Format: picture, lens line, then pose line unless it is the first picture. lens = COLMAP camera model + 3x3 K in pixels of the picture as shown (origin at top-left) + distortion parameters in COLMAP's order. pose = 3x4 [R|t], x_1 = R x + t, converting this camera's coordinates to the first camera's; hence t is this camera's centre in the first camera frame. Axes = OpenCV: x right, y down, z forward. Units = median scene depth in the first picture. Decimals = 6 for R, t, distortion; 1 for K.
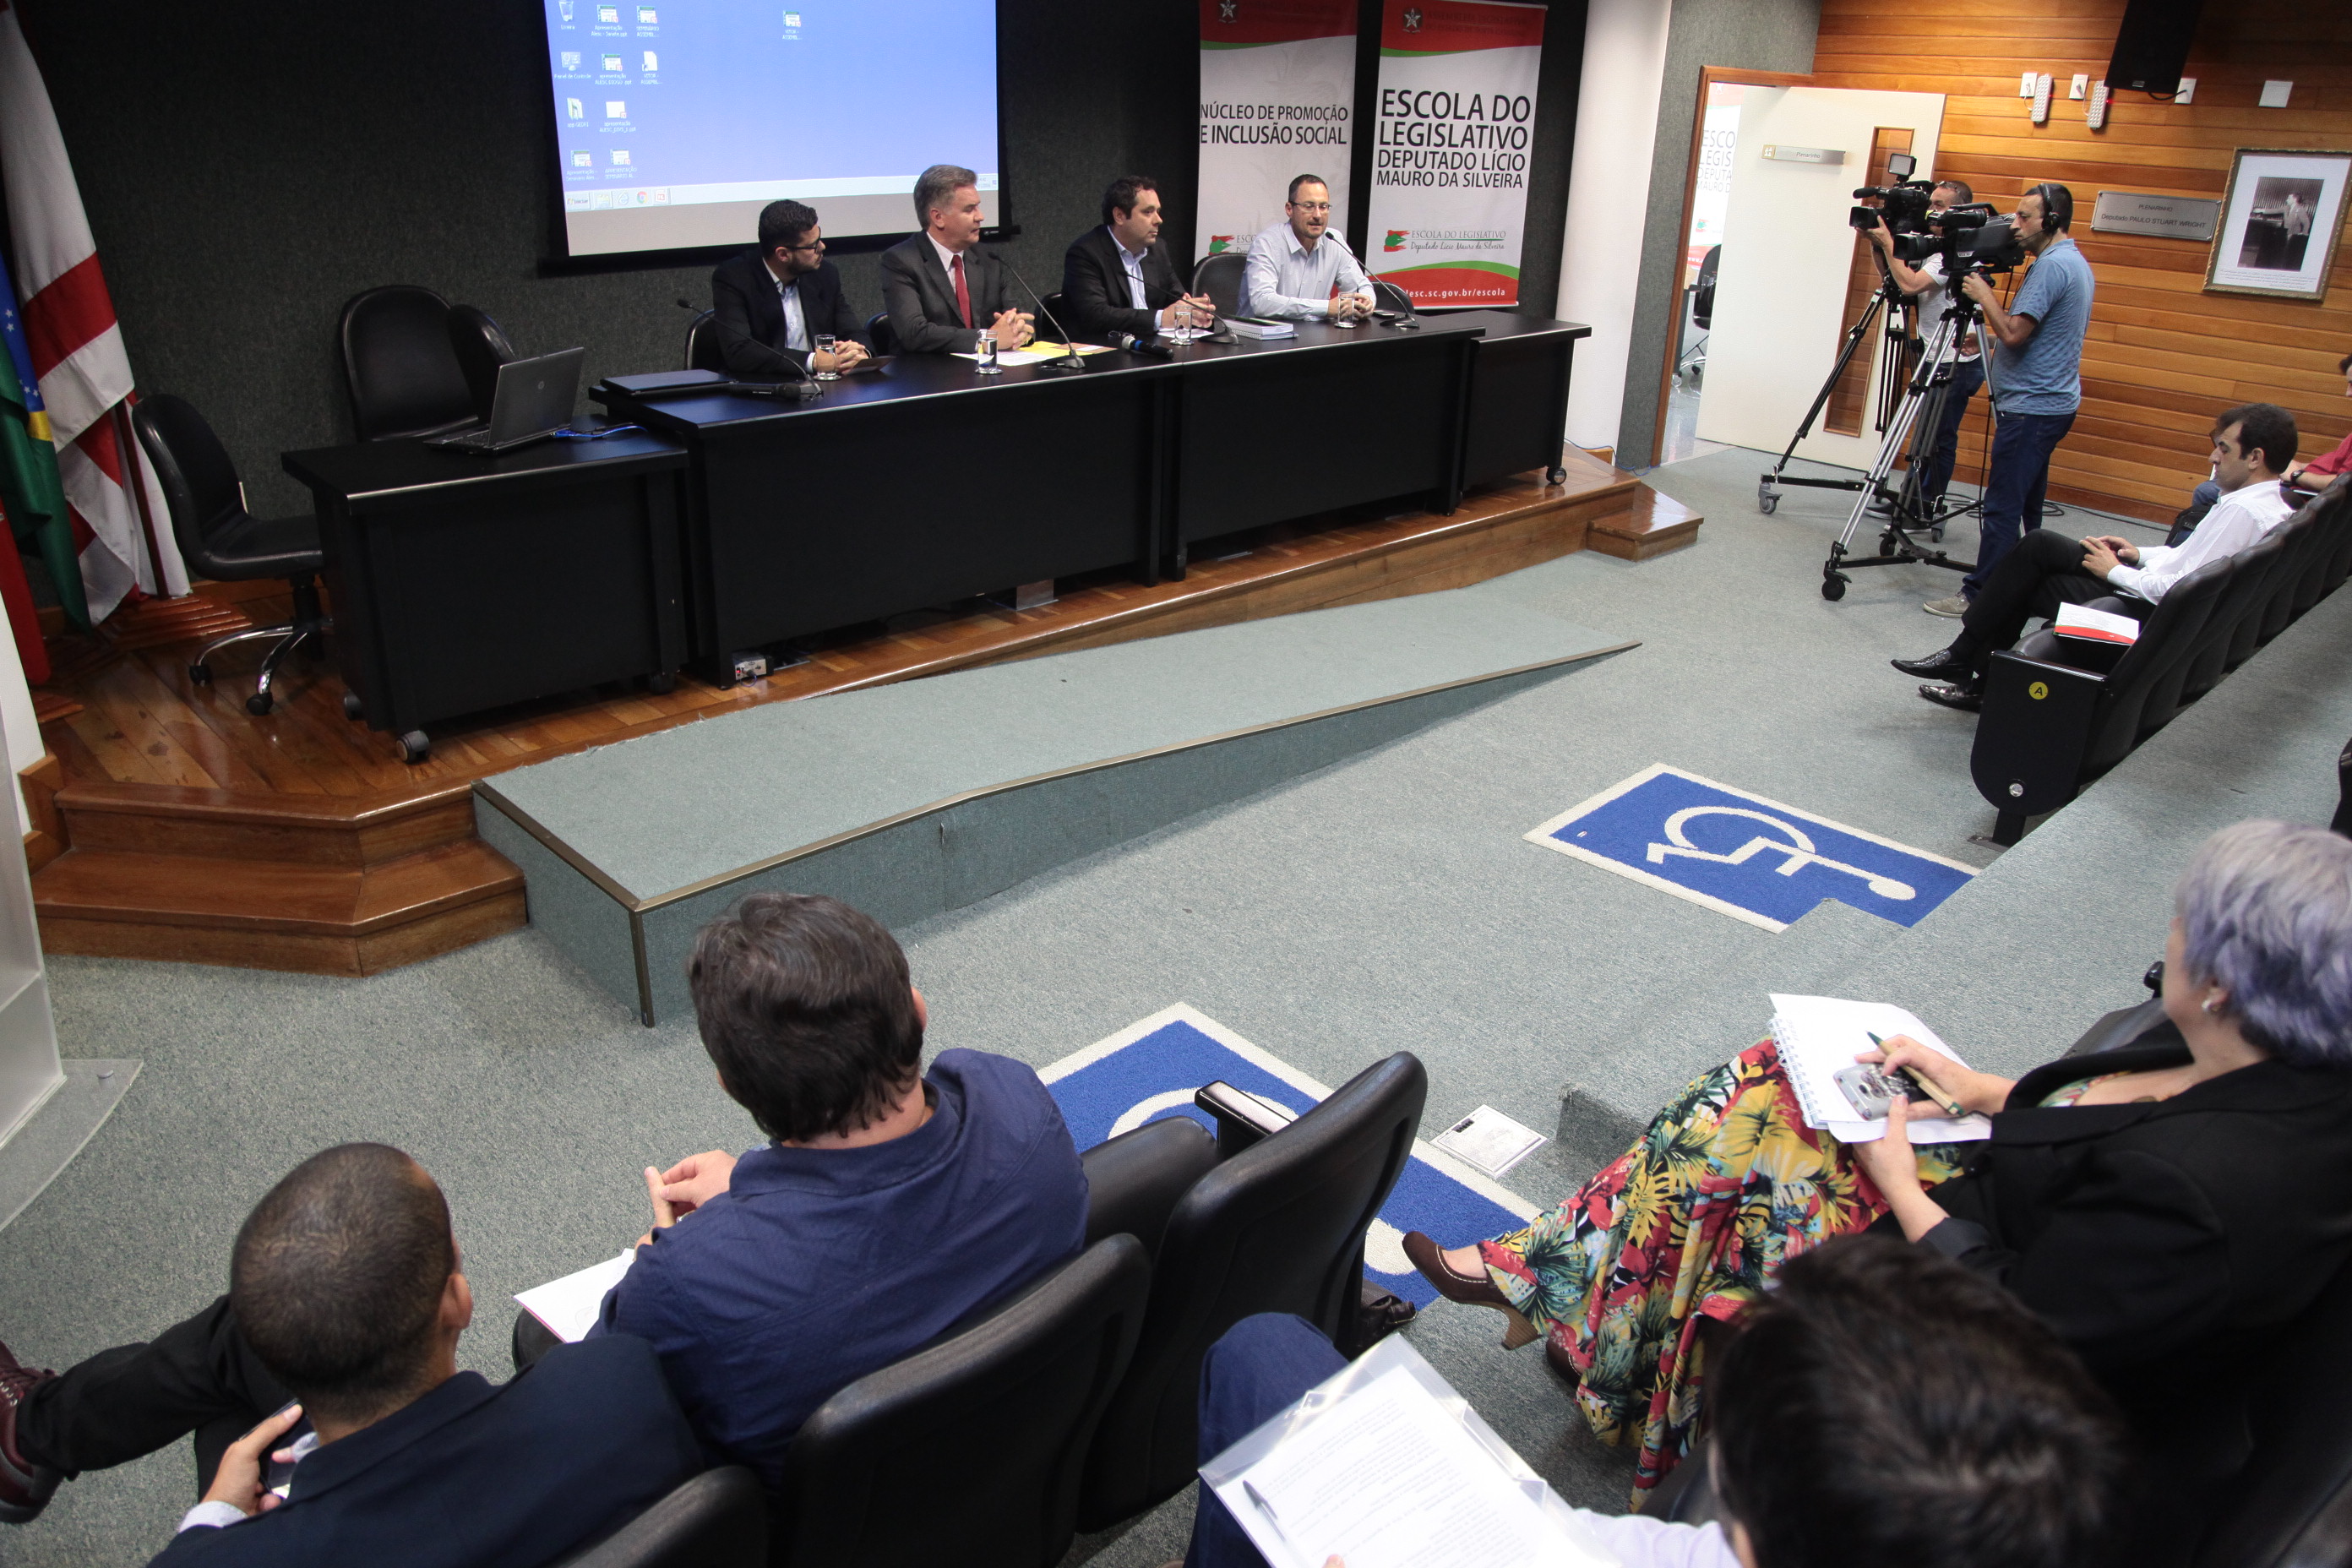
lens RADIAL K [[1624.6, 0, 1197.8], [0, 1624.6, 786.0], [0, 0, 1]] dist [-0.101964, 0.021154]
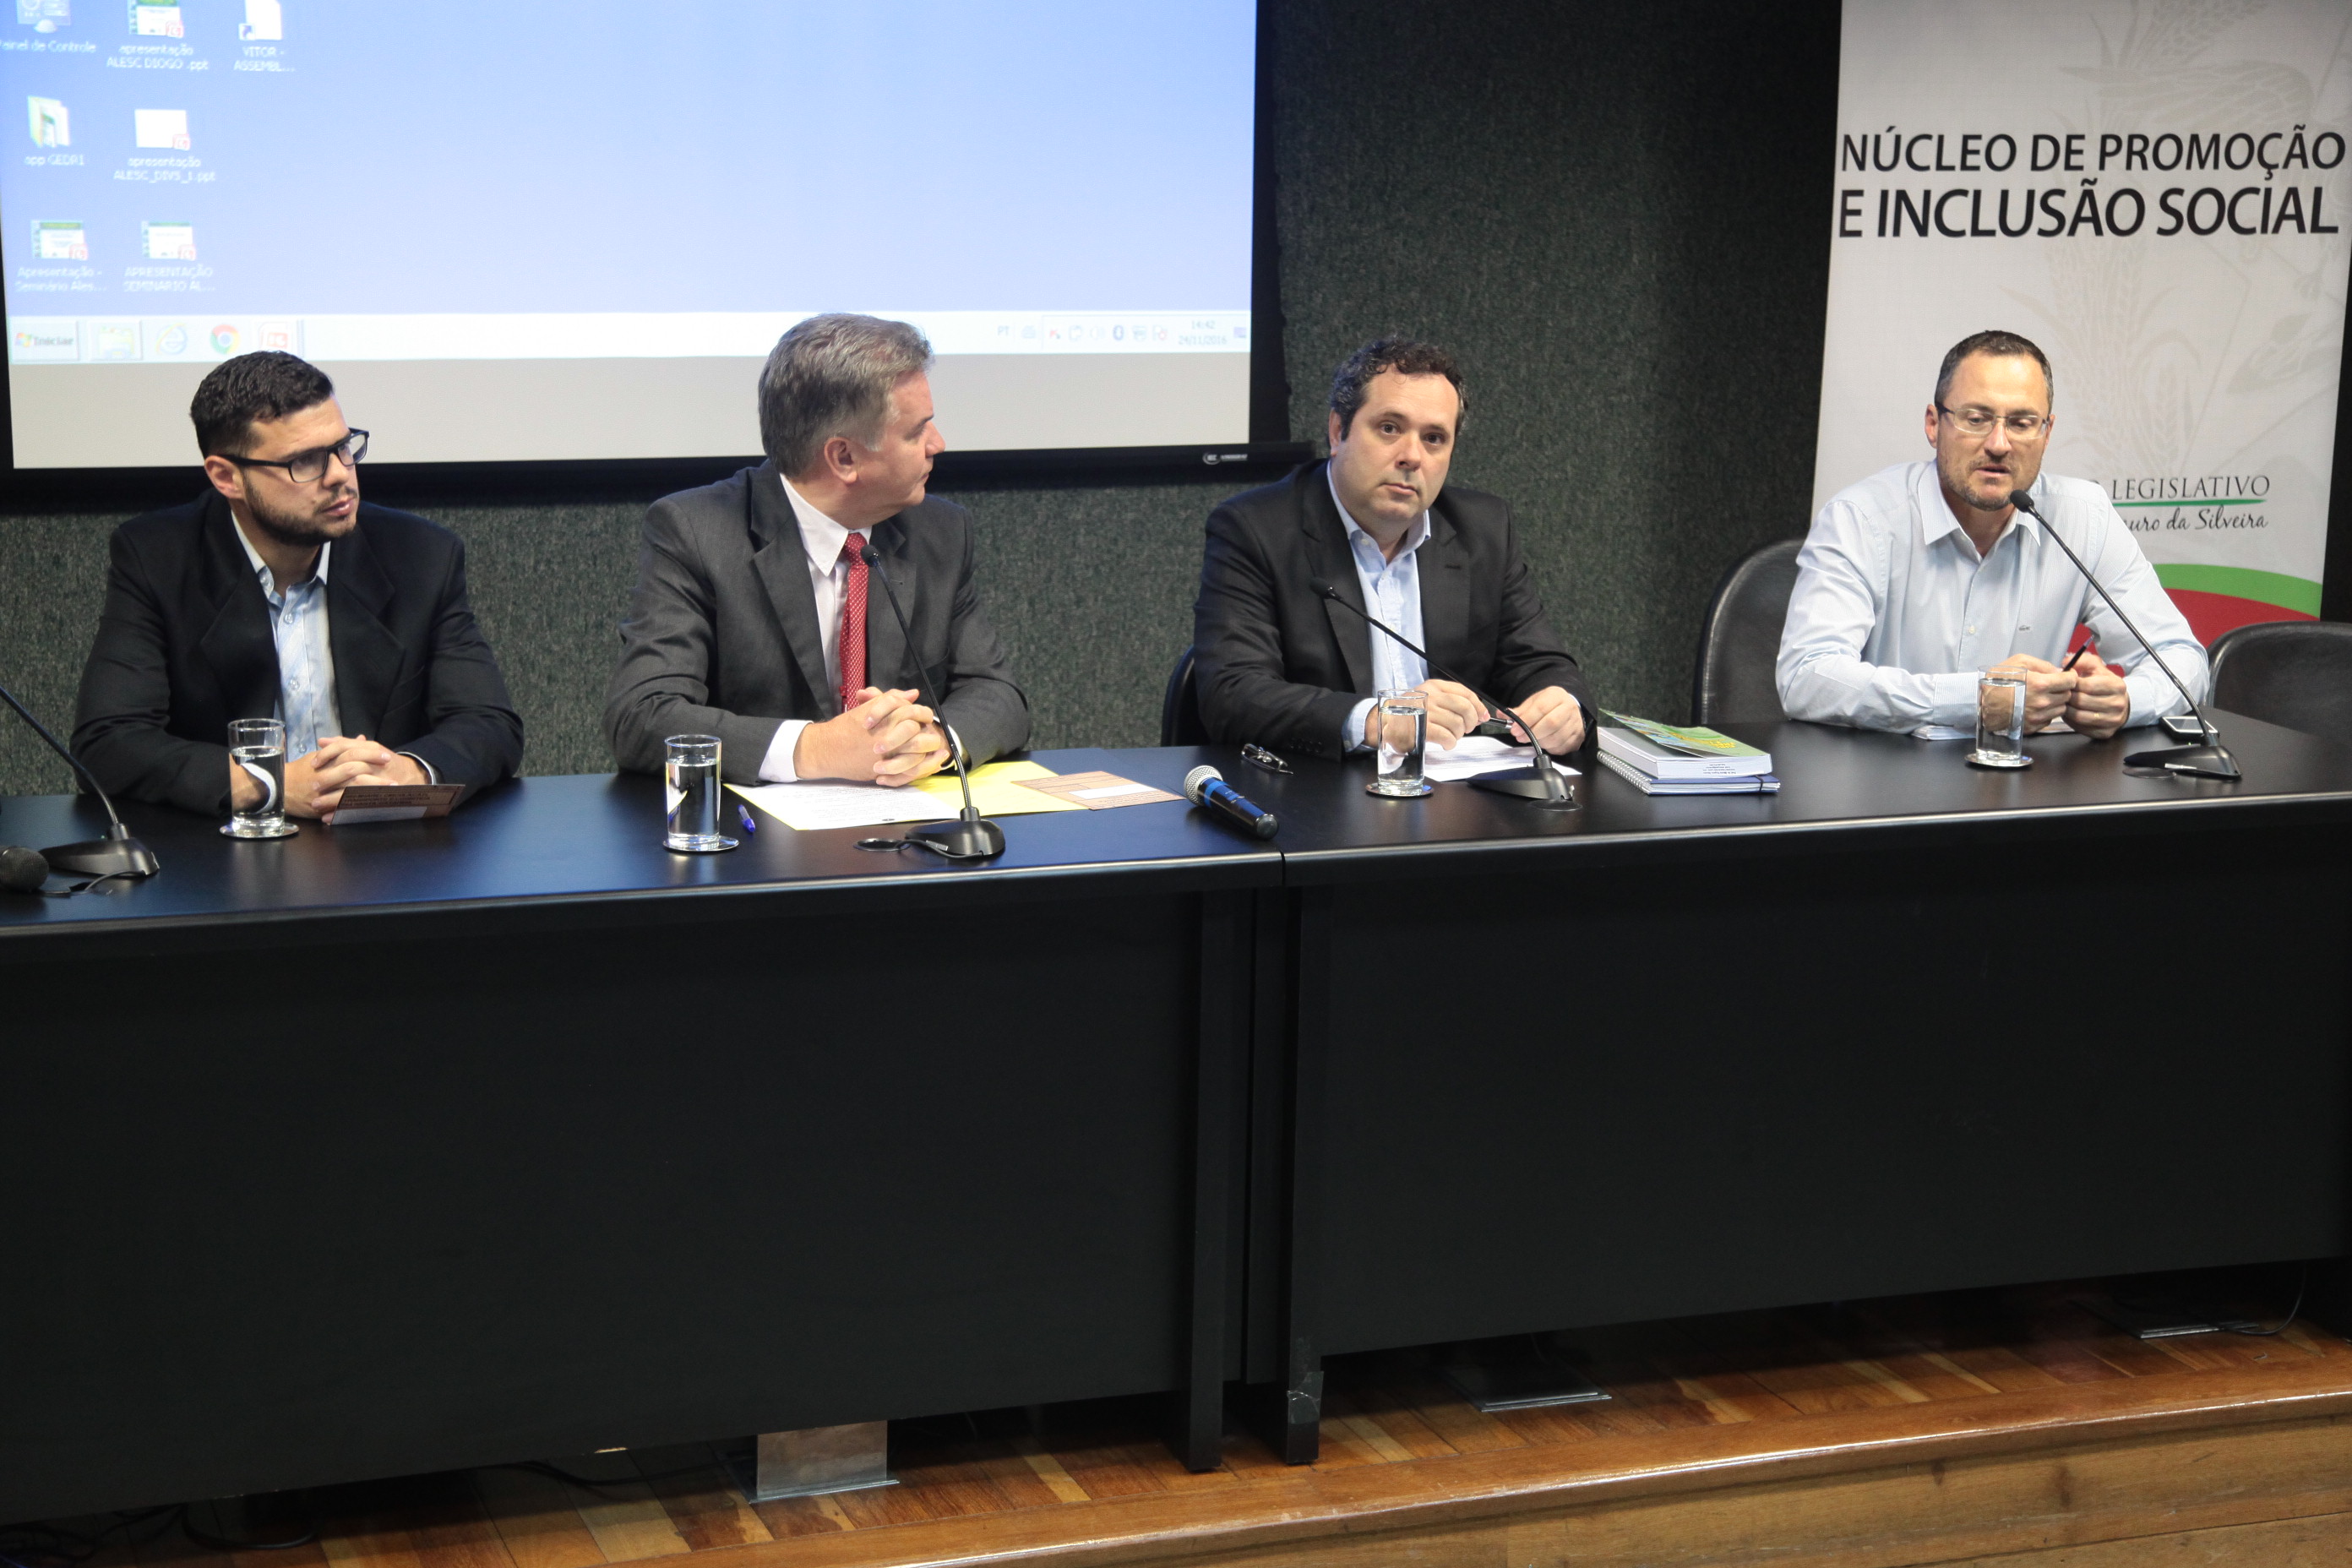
lens RADIAL K [[3789.1, 0, 1181.5], [0, 3789.1, 775.5], [0, 0, 1]] dist [0.222697, 0.000000]
pose [[0.916365, 0.066175, -0.394837, 0.287011], [-0.155193, 0.967844, -0.197971, -0.106542], [0.369040, 0.242690, 0.897168, 0.230450]]
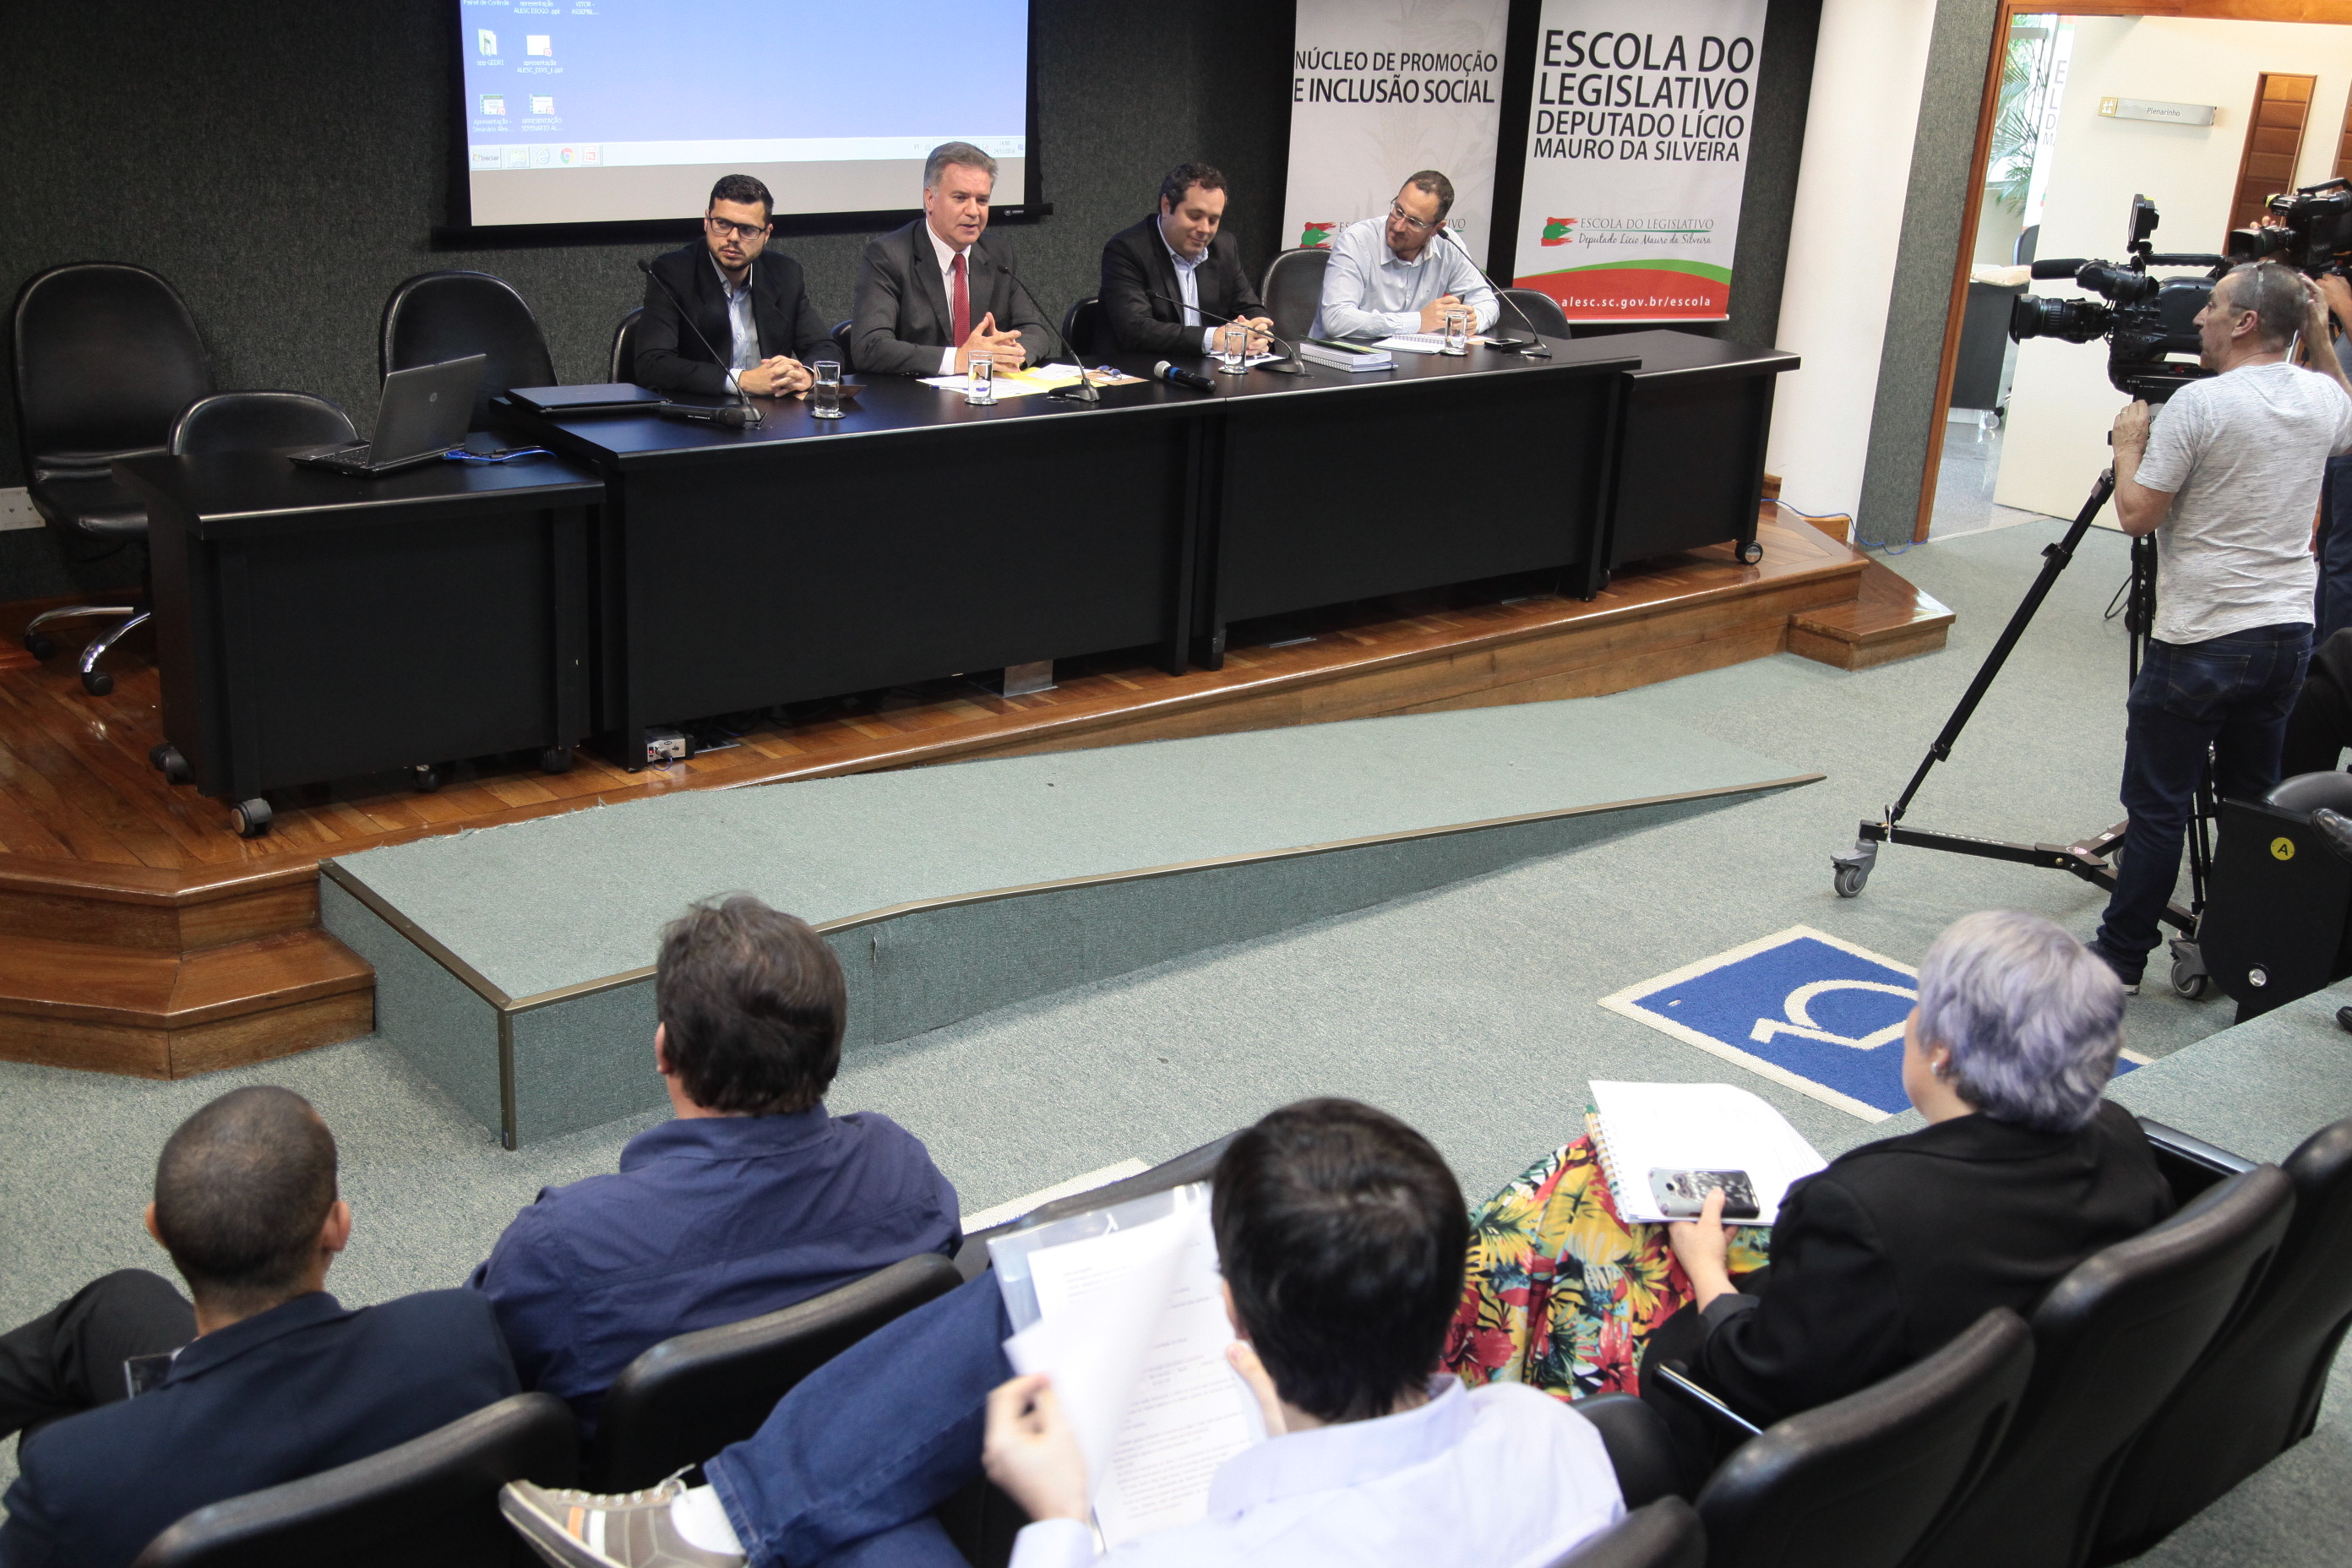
lens RADIAL K [[2455.8, 0, 1189.2], [0, 2455.8, 772.9], [0, 0, 1]] dist [0.041130, 0.000000]
pose [[0.996440, 0.046926, -0.070042, 0.064292], [-0.052832, 0.994981, -0.084986, 0.026581], [0.065703, 0.088384, 0.993917, -0.191243]]
